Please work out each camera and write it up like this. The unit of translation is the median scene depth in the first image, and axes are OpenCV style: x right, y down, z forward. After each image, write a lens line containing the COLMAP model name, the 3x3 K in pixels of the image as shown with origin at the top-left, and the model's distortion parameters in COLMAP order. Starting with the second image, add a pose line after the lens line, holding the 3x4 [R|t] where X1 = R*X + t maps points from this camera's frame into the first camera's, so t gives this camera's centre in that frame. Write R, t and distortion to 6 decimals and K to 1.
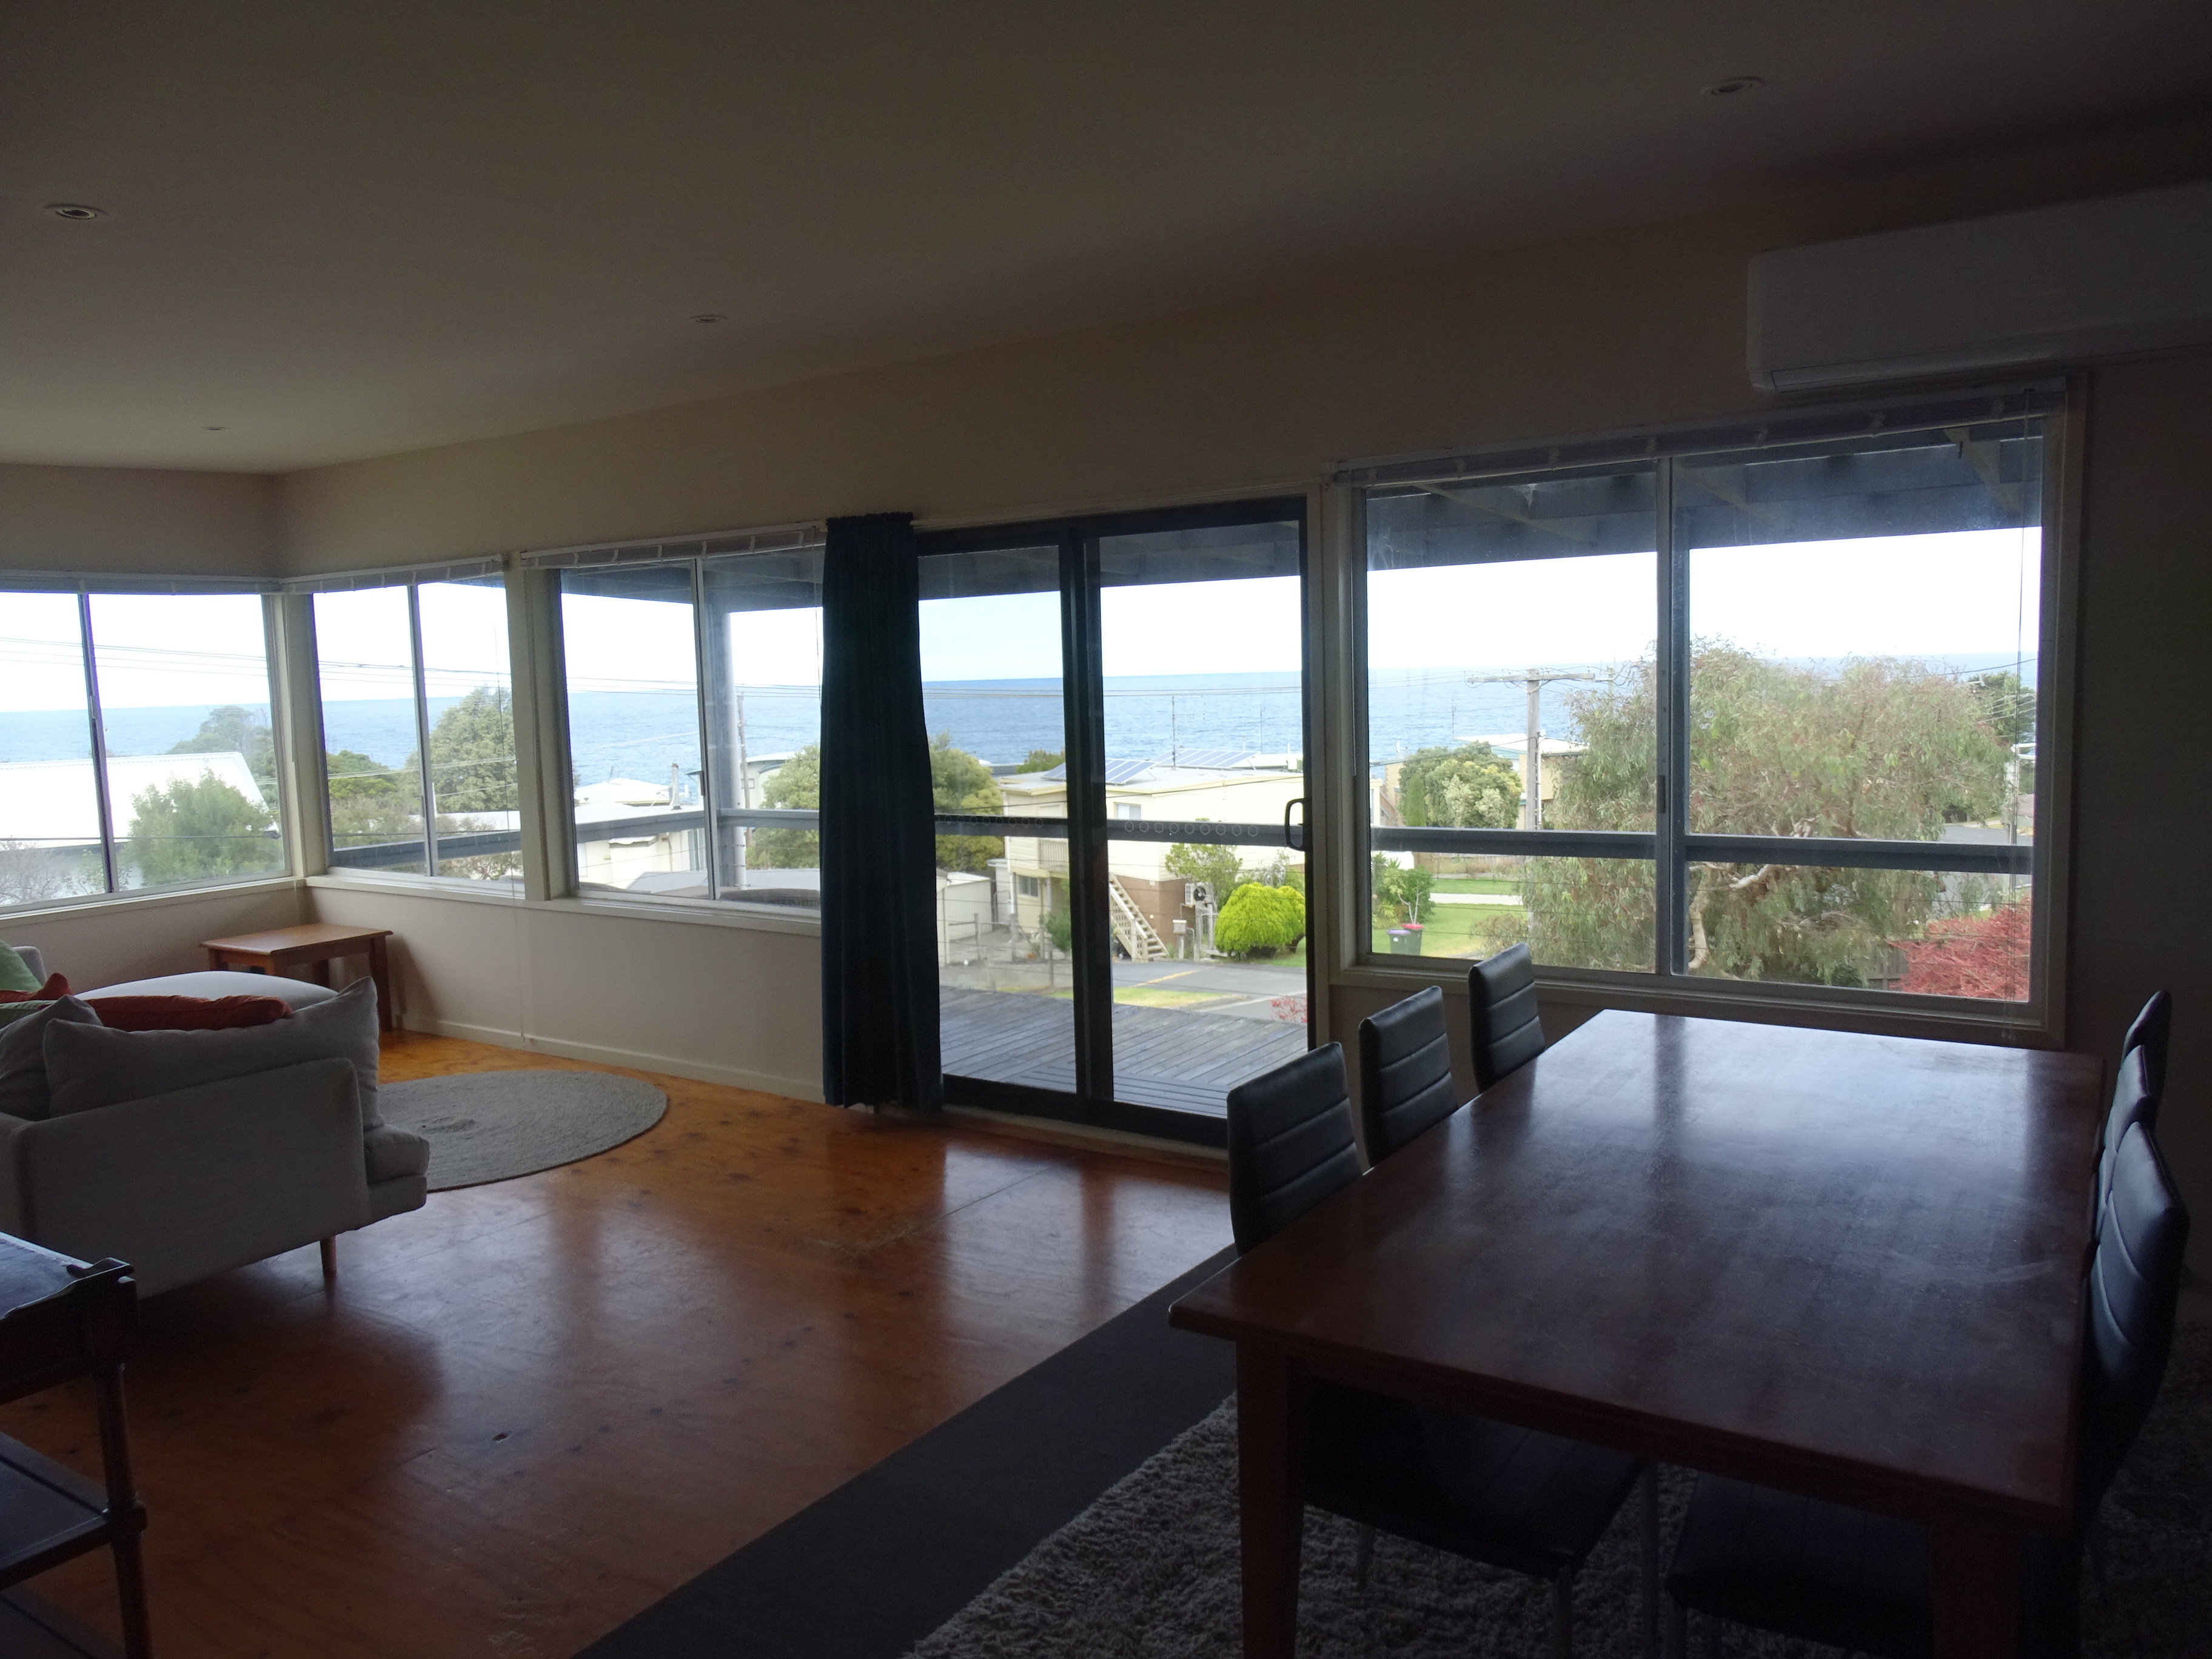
lens RADIAL K [[1582.2, 0, 1106.0], [0, 1582.2, 829.5], [0, 0, 1]] dist [0.003069, -0.001151]
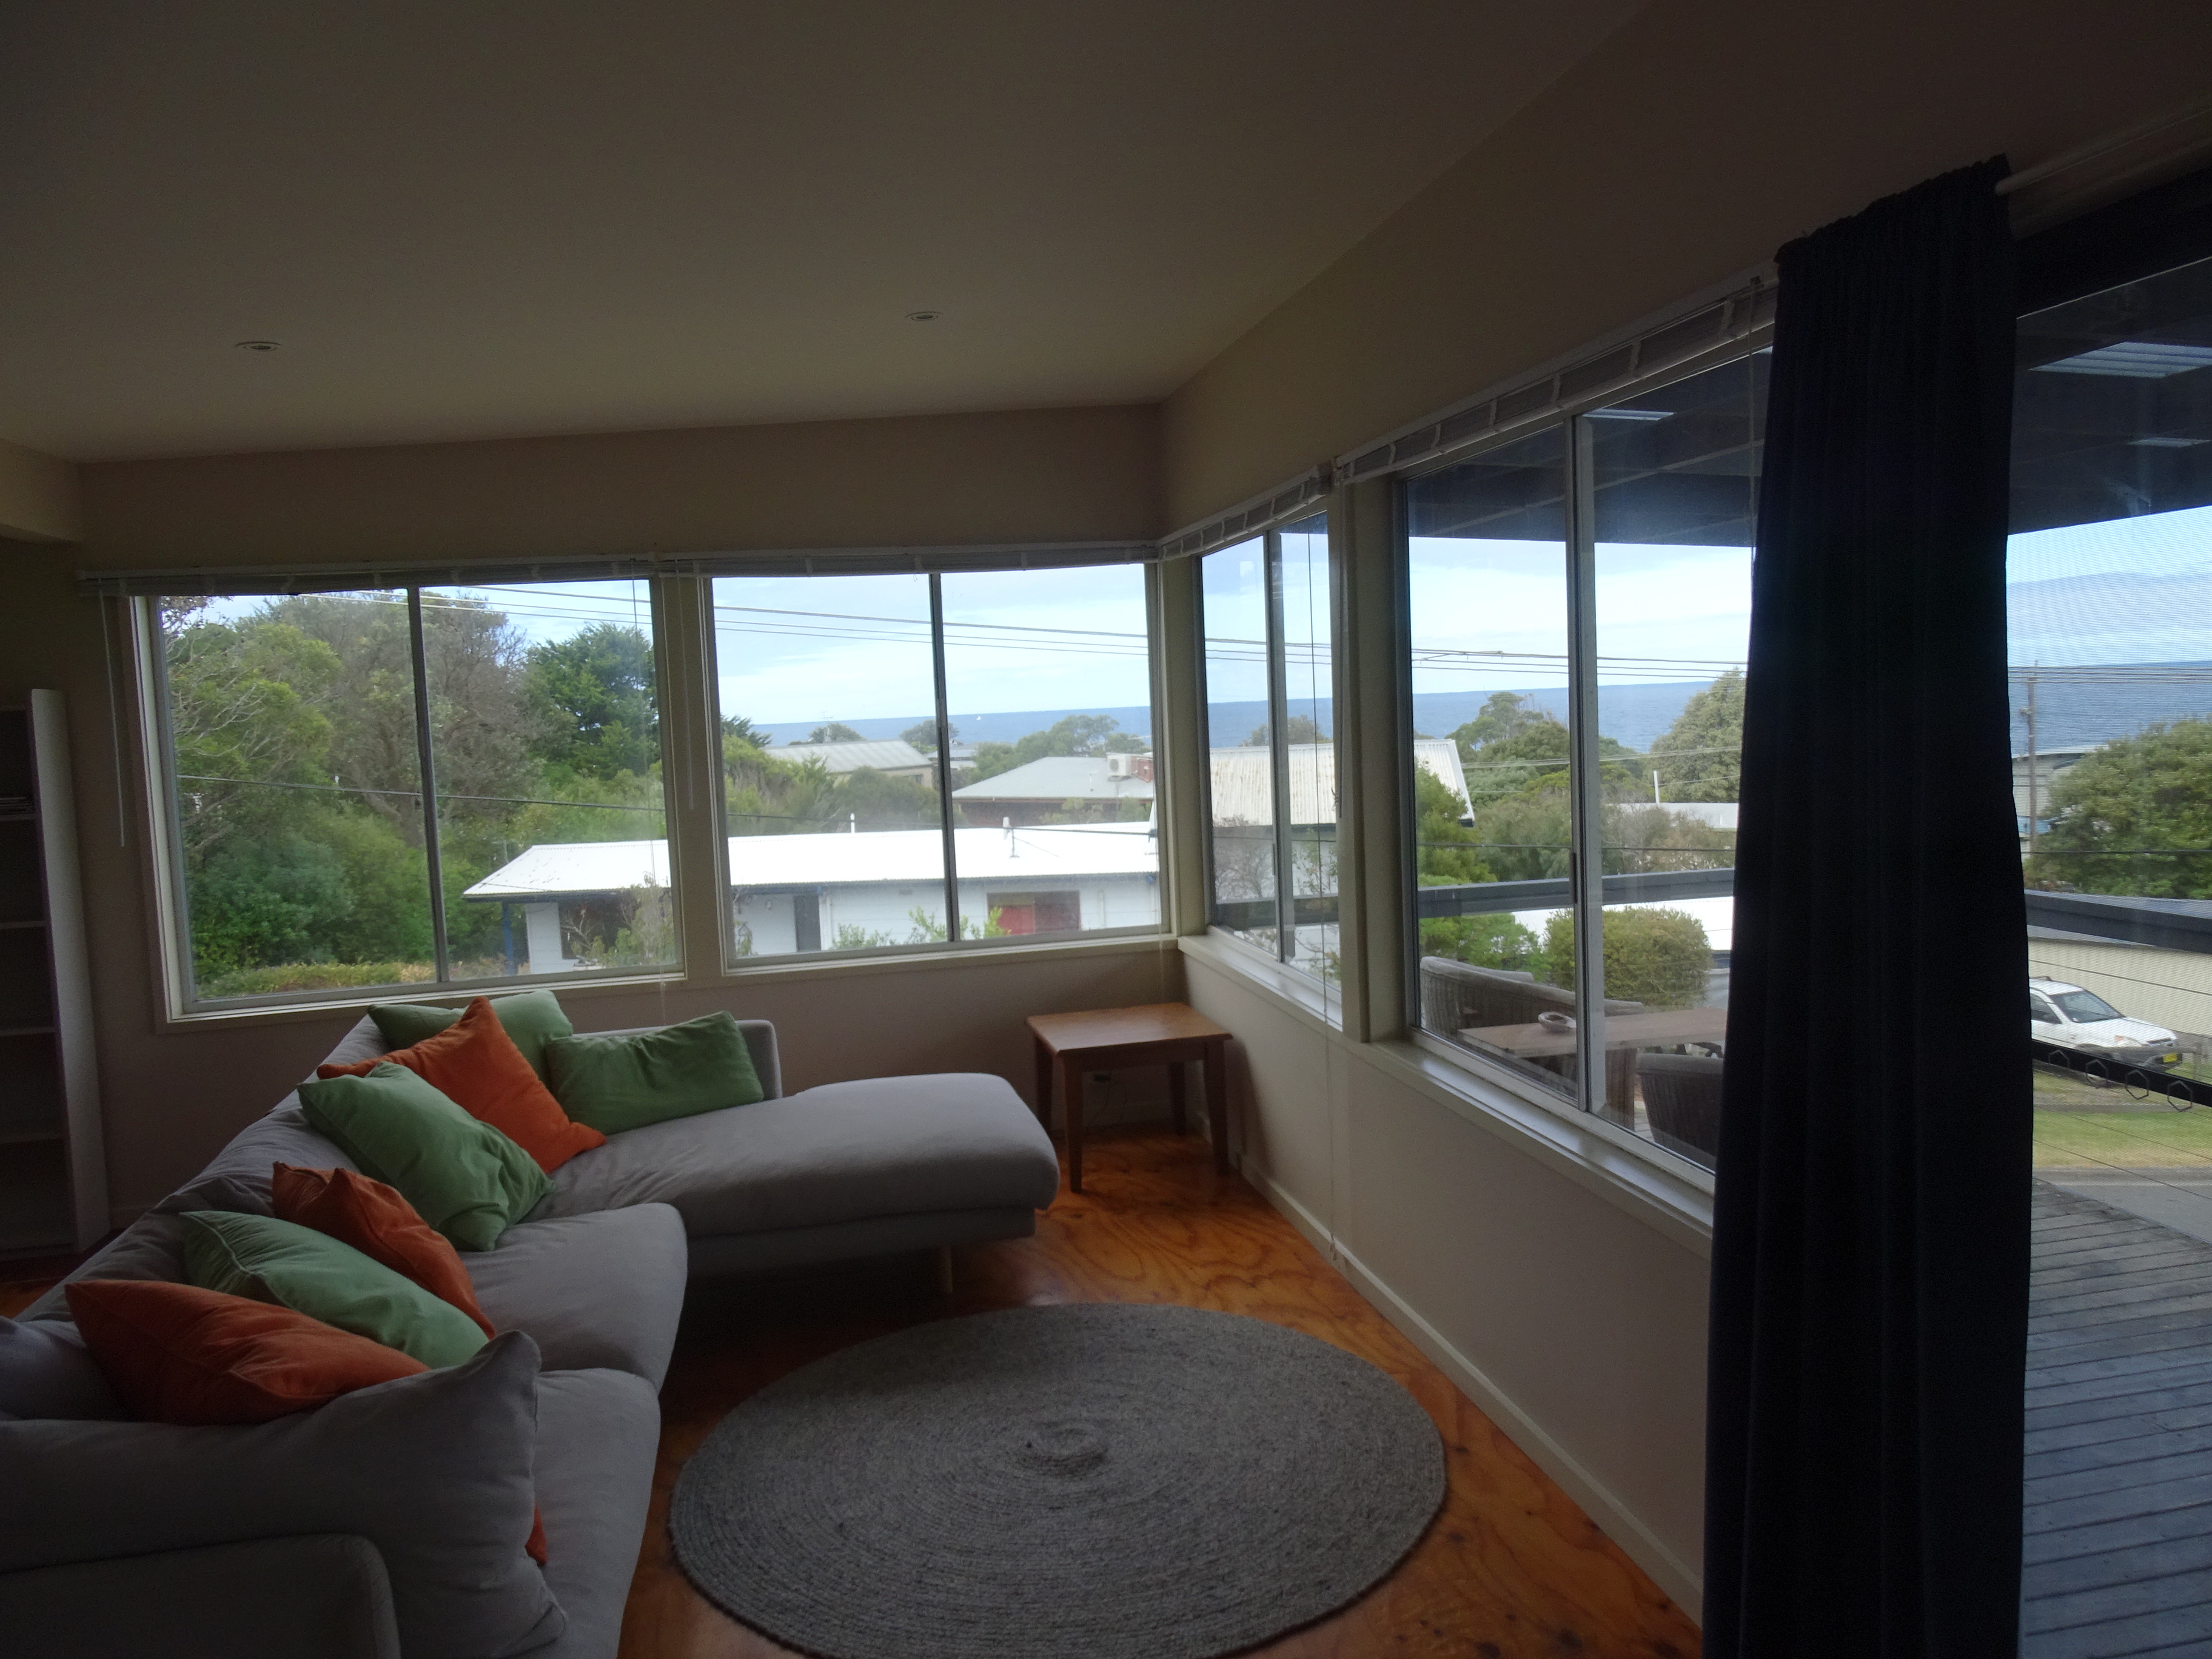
lens RADIAL K [[1582.2, 0, 1106.0], [0, 1582.2, 829.5], [0, 0, 1]] dist [0.003069, -0.001151]
pose [[0.723688, 0.055020, -0.687931, -0.015736], [-0.047983, 0.998416, 0.029376, -0.041528], [0.688458, 0.011750, 0.725181, 0.430386]]
